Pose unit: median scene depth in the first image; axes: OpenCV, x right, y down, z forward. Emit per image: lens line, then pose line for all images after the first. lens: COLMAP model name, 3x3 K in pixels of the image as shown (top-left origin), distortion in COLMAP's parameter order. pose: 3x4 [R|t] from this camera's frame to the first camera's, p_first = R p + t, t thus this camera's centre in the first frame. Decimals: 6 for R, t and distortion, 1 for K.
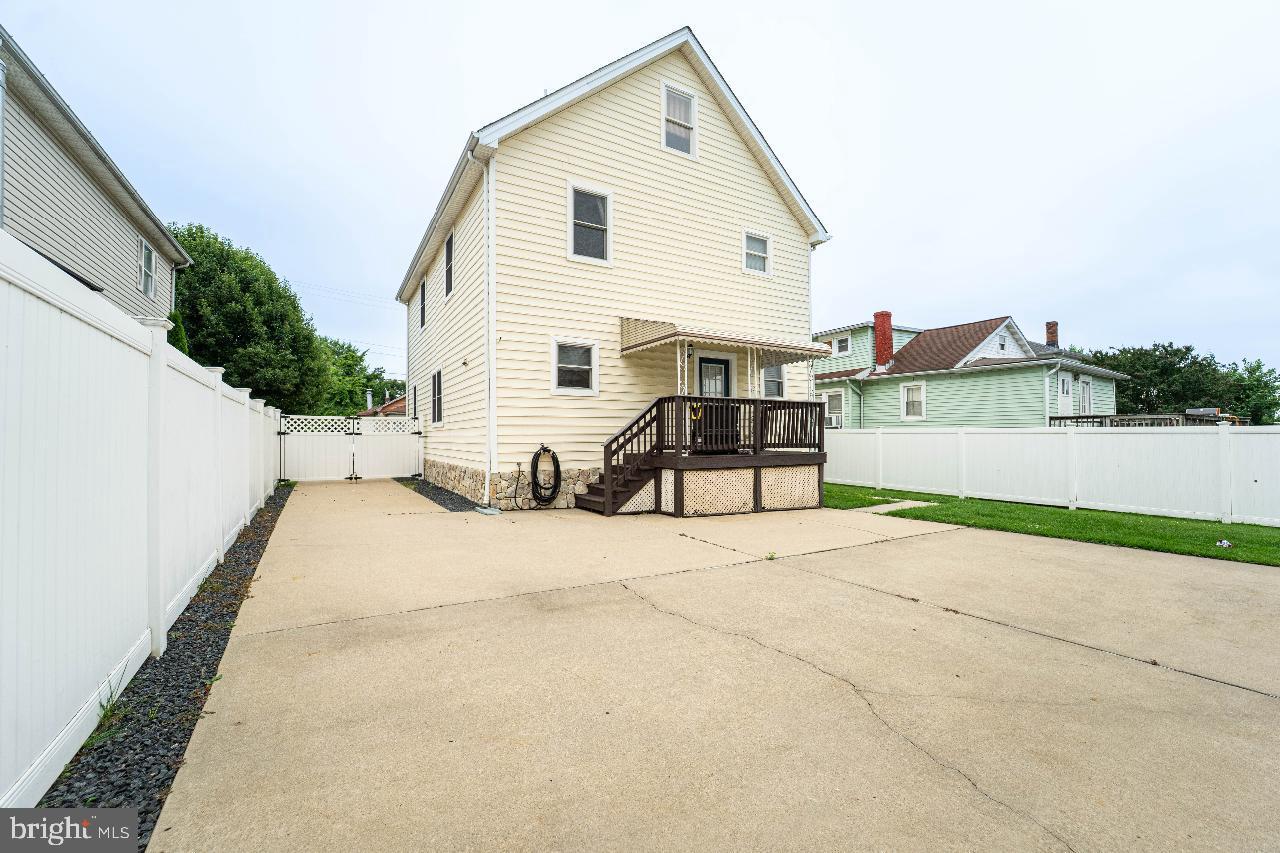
lens RADIAL K [[516.6, 0, 633.7], [0, 516.6, 427.4], [0, 0, 1]] dist [-0.000584, 0.000027]
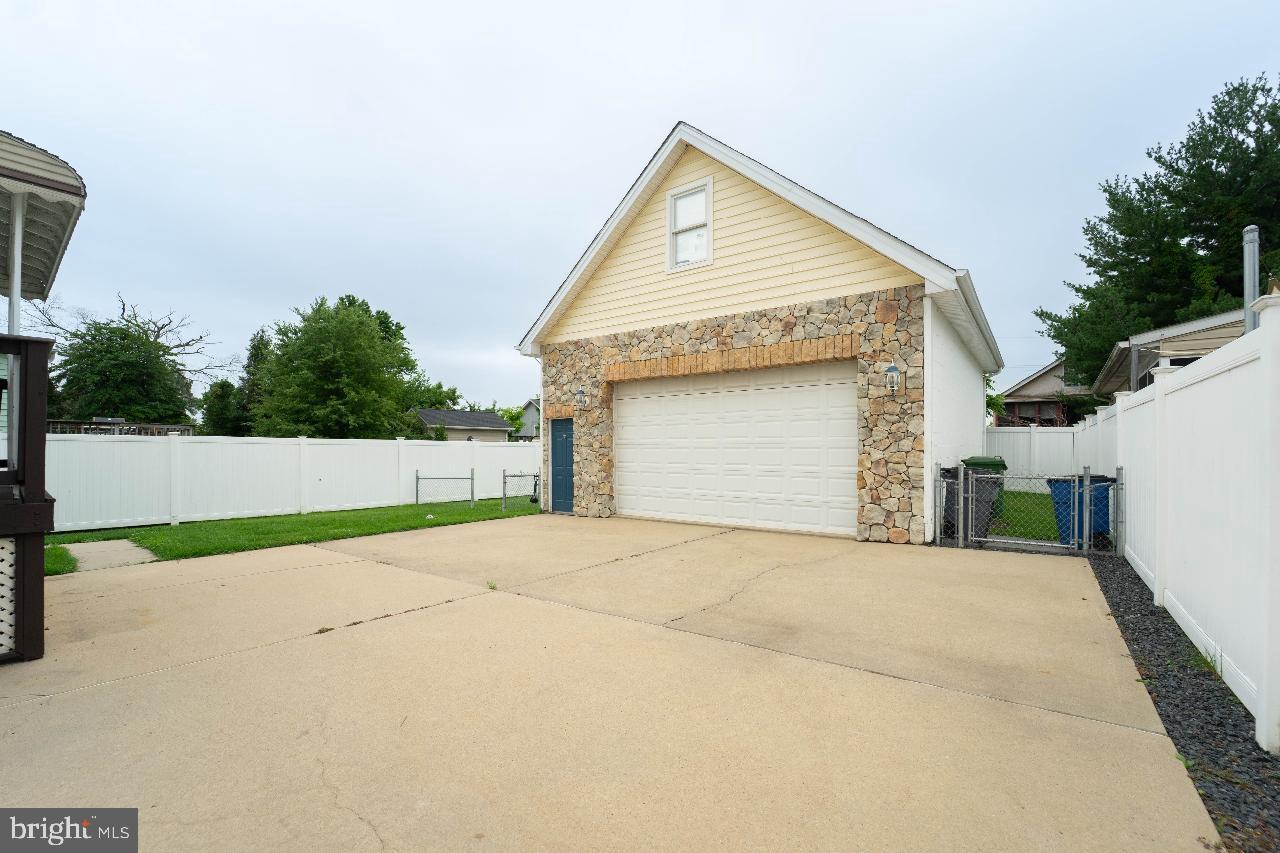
lens RADIAL K [[555.1, 0, 642.5], [0, 555.1, 447.7], [0, 0, 1]] dist [0.000394, 0.000038]
pose [[-0.388035, 0.001131, 0.921644, -0.926759], [-0.025370, 0.999607, -0.011908, 0.028683], [-0.921295, -0.028003, -0.387854, 1.519153]]
